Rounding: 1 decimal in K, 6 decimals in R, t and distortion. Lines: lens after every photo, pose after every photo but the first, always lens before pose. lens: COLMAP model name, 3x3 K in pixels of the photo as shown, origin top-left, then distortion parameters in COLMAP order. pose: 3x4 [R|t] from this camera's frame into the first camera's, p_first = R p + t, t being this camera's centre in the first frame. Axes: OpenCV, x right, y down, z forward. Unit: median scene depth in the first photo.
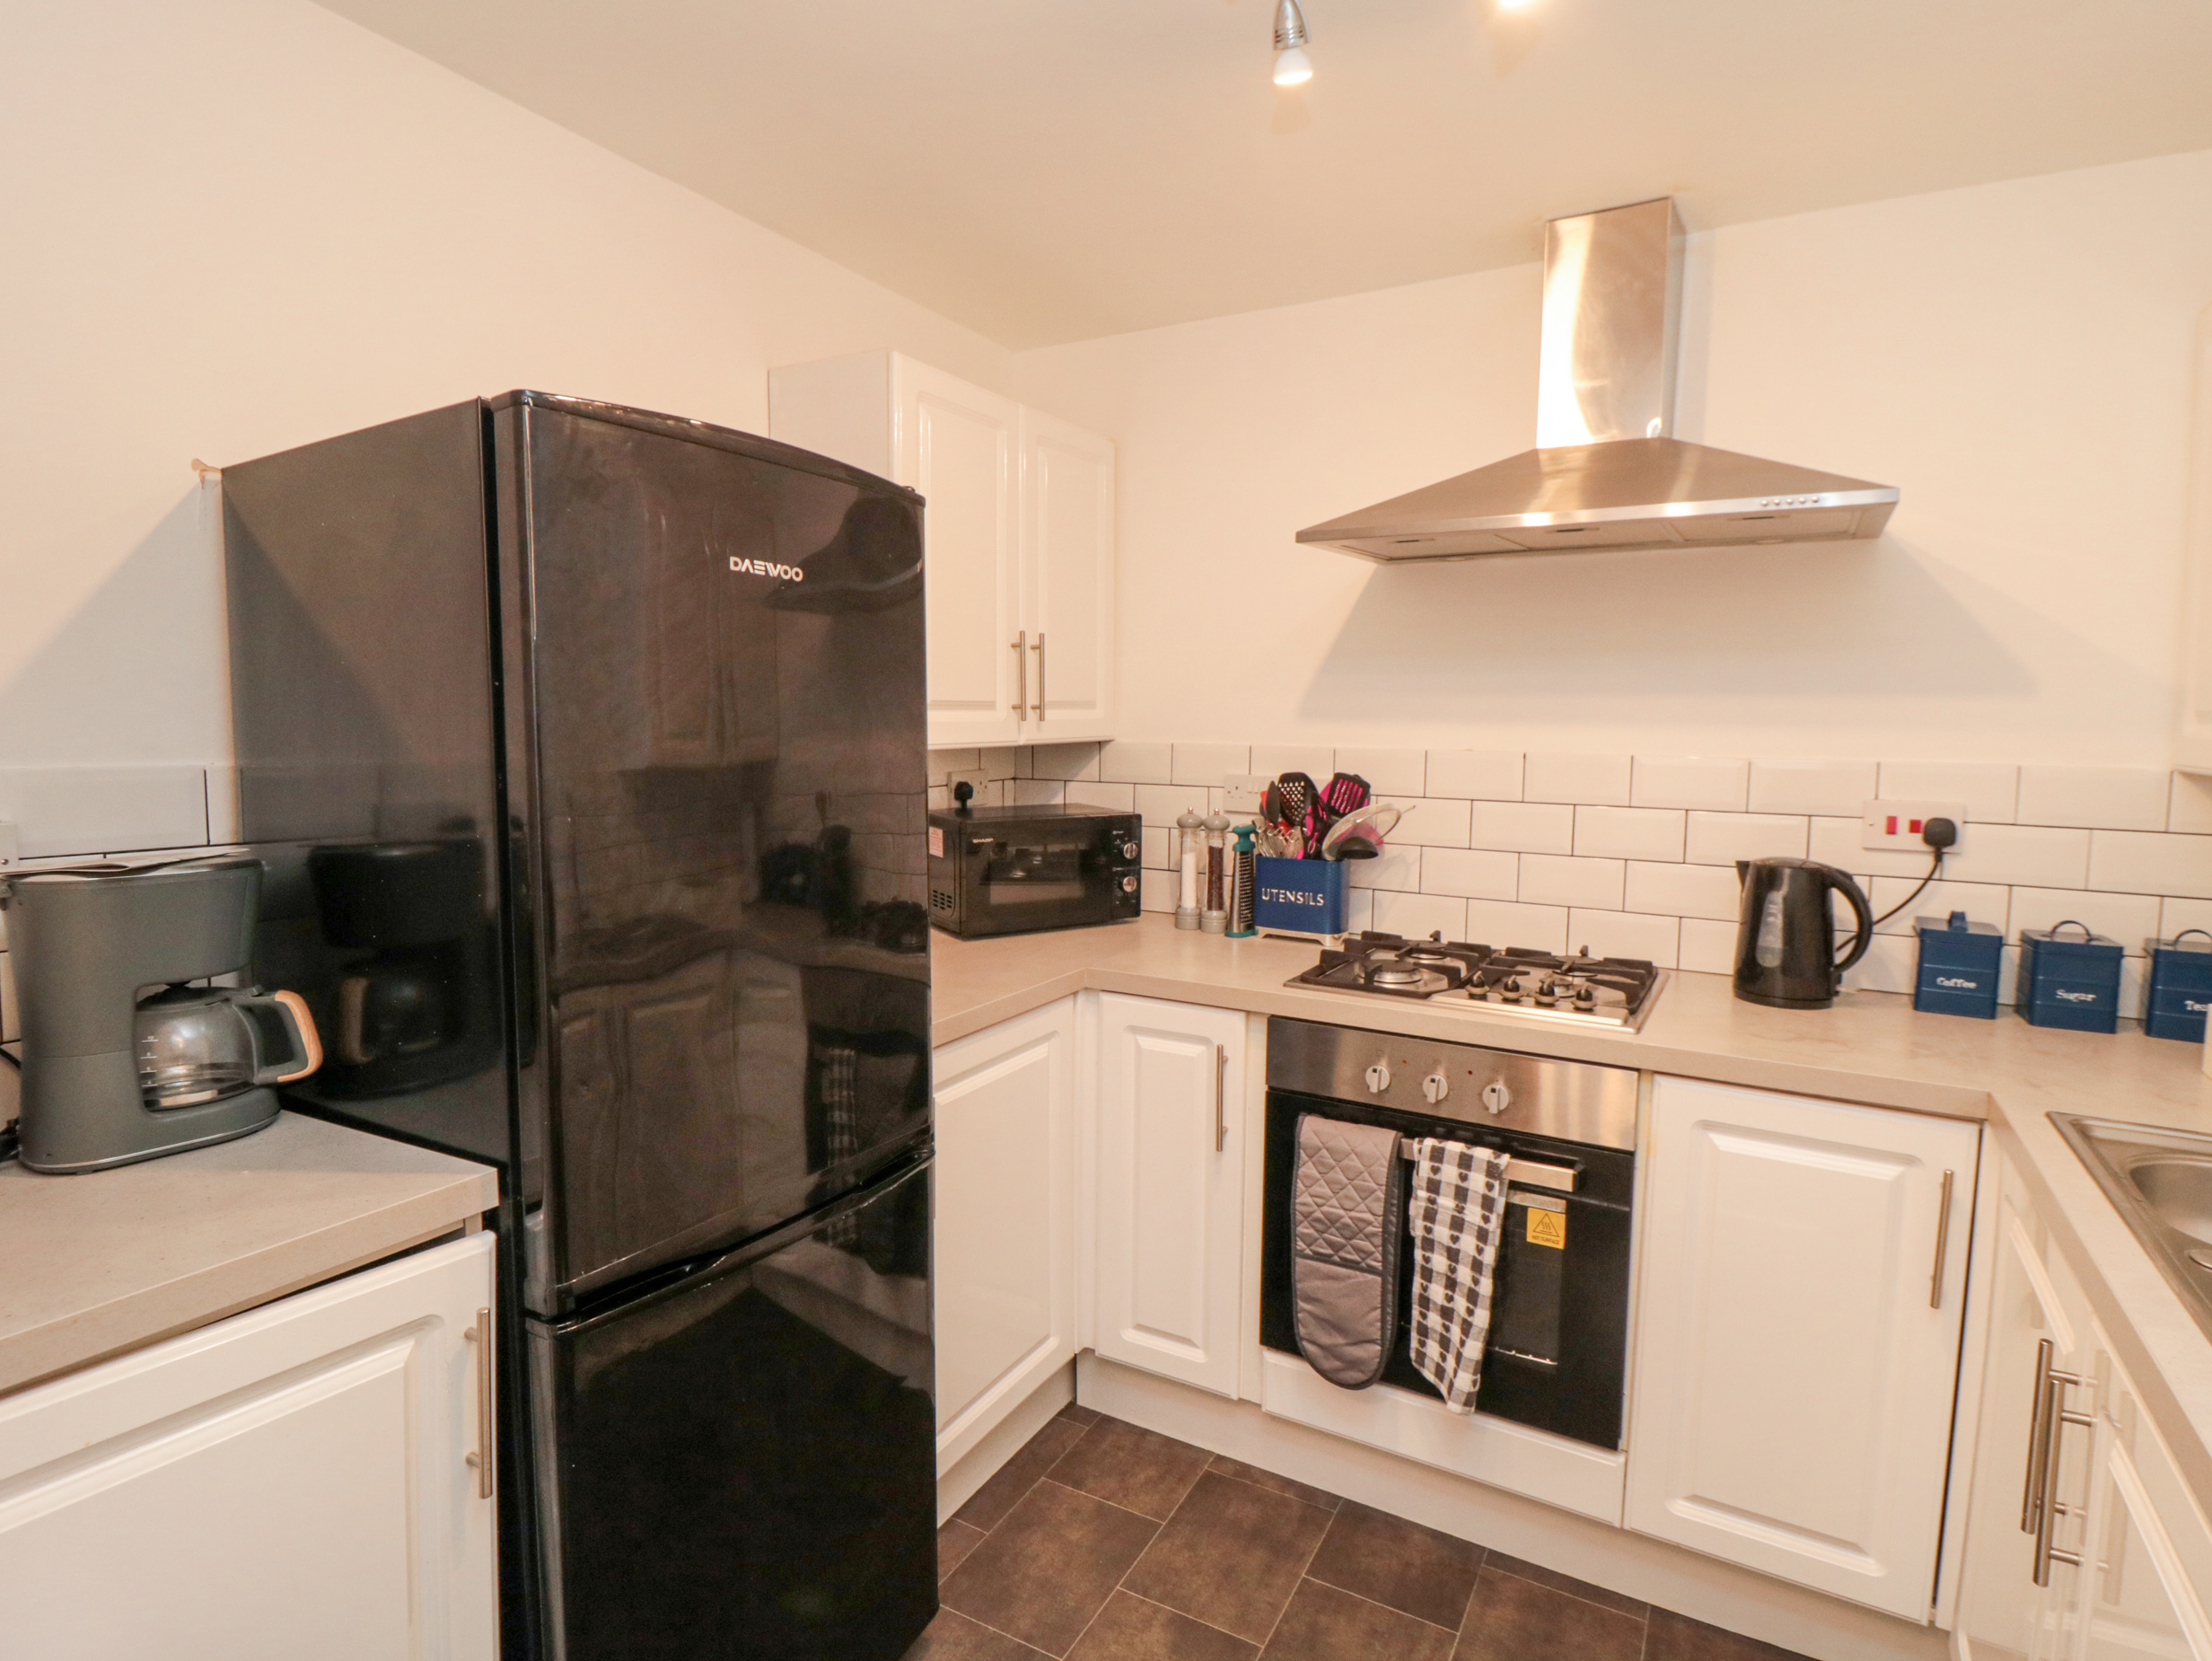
lens RADIAL K [[1152.1, 0, 1130.9], [0, 1152.1, 820.9], [0, 0, 1]] dist [0.013277, -0.017902]
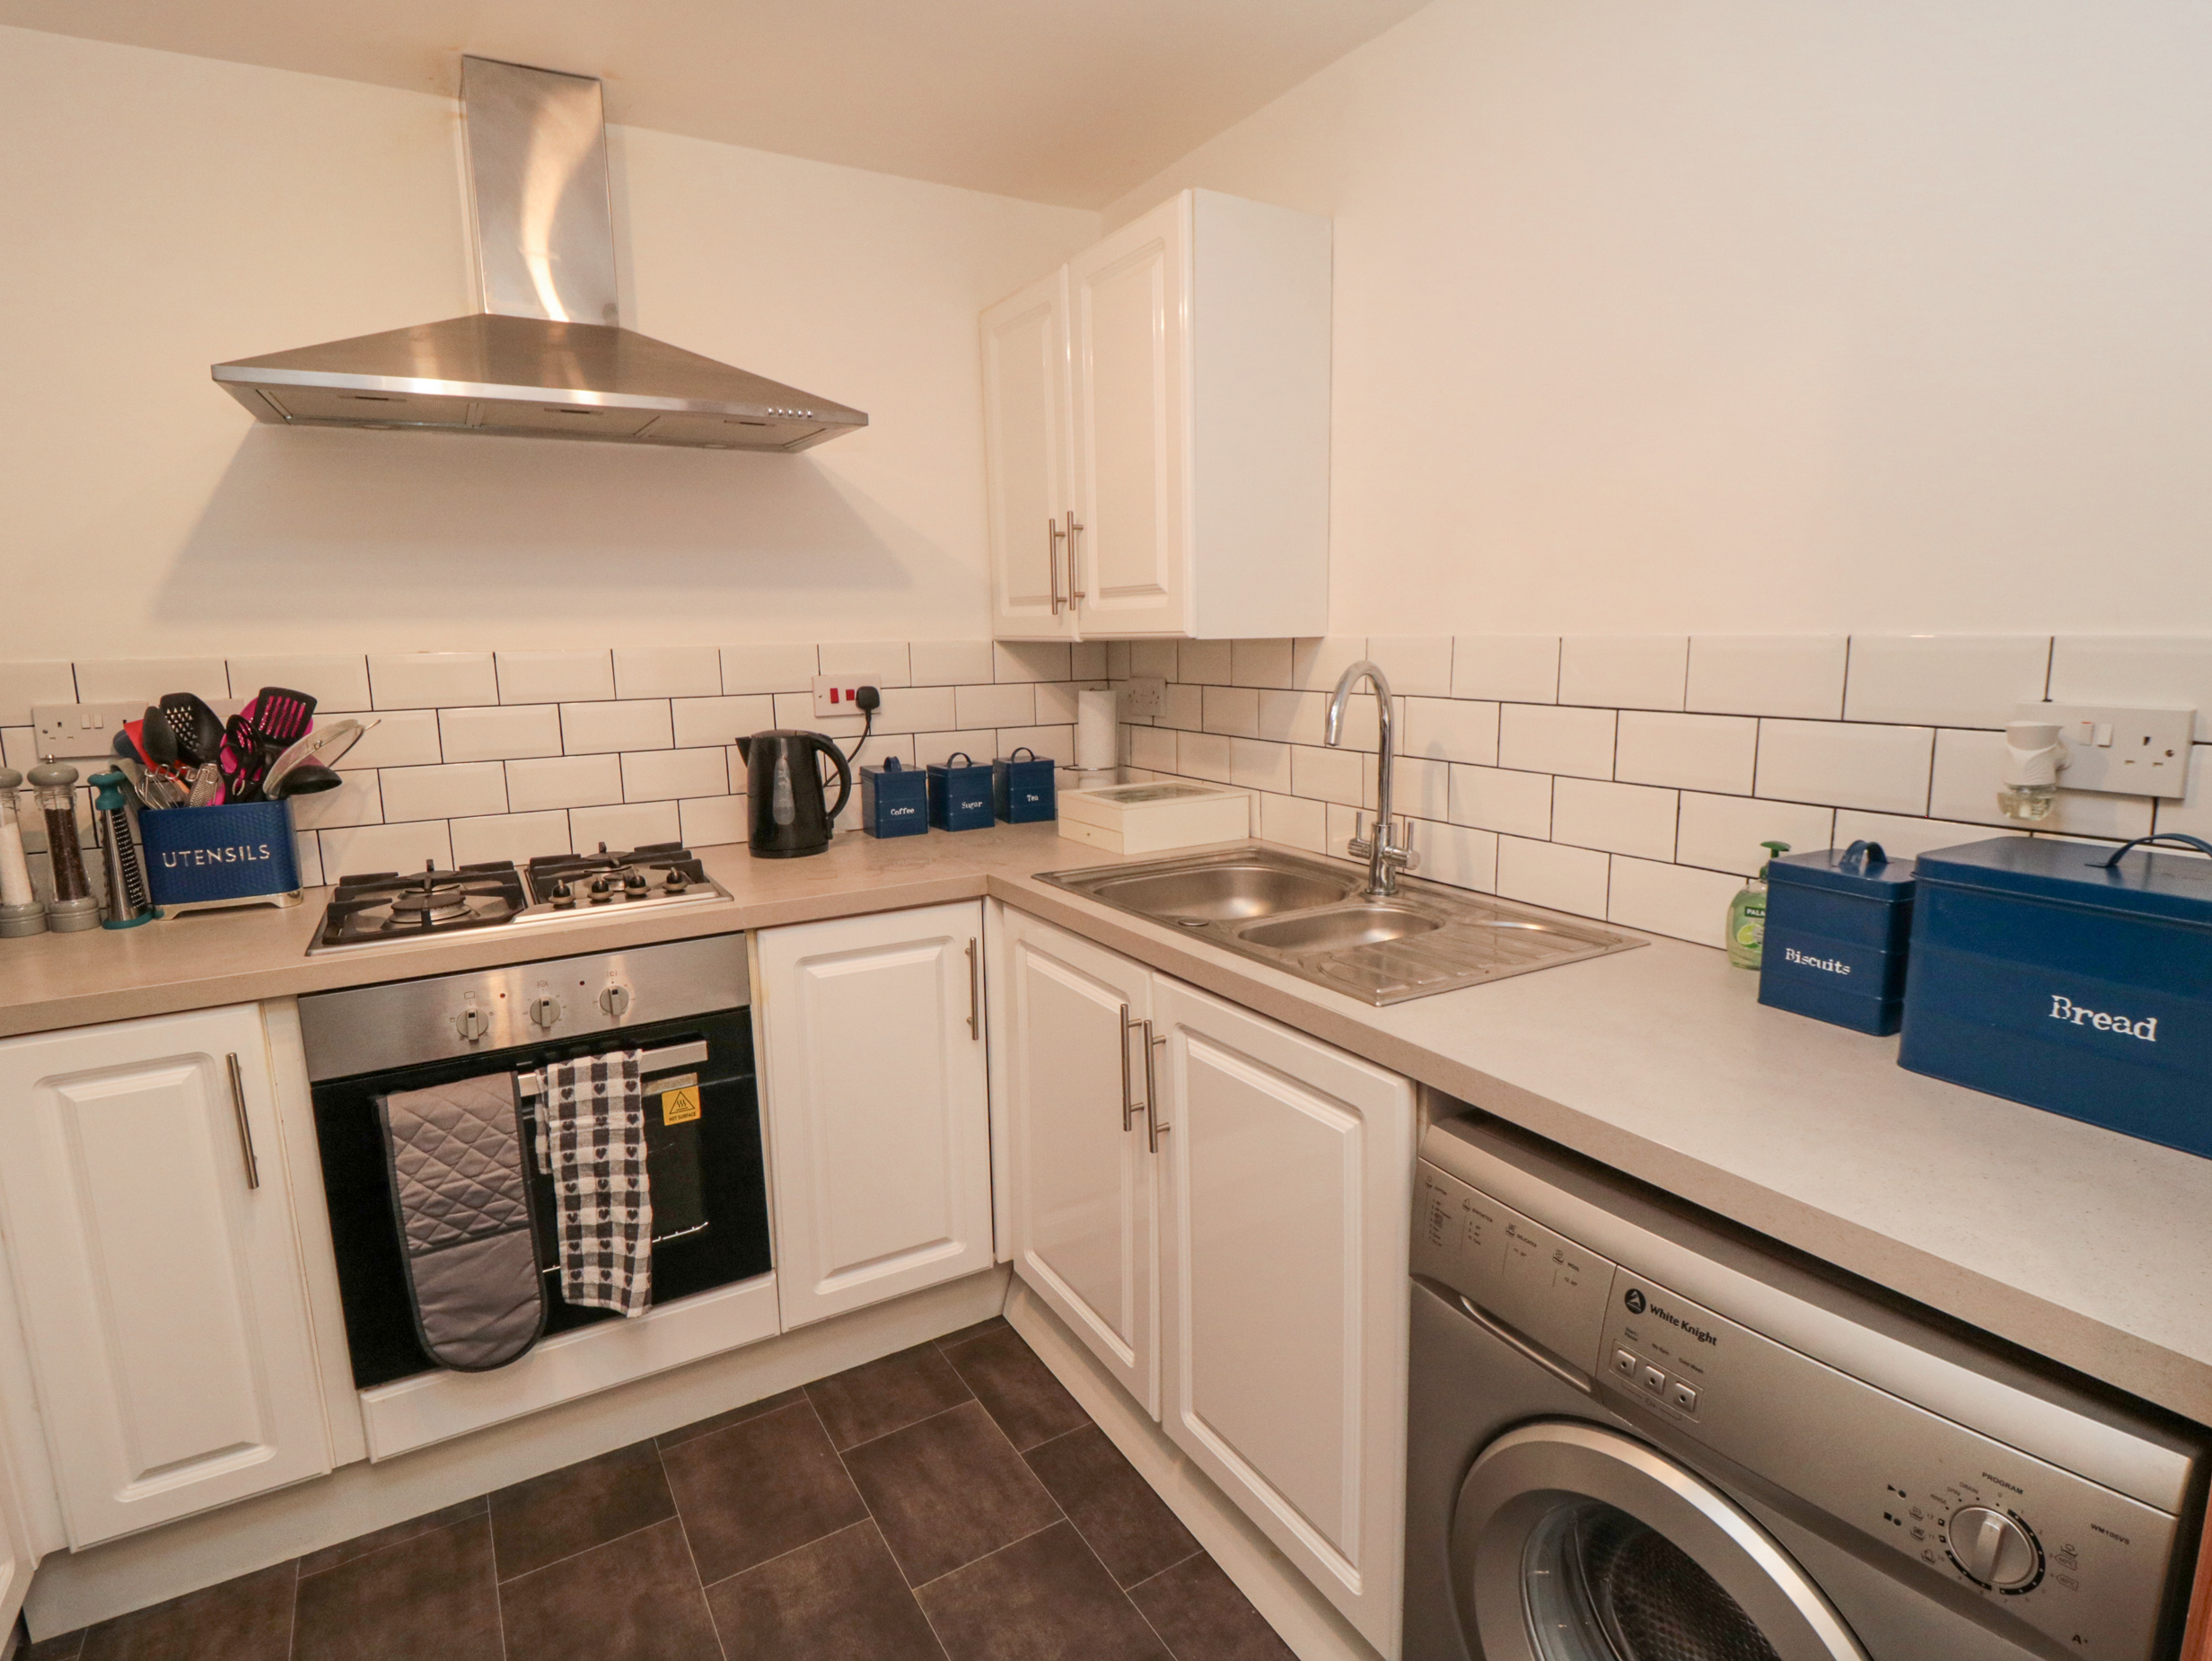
lens RADIAL K [[1152.1, 0, 1130.9], [0, 1152.1, 820.9], [0, 0, 1]] dist [0.013277, -0.017902]
pose [[0.504380, -0.166666, 0.847244, -0.255285], [0.103334, 0.985795, 0.132405, 0.005685], [-0.857276, 0.020767, 0.514438, 0.111199]]
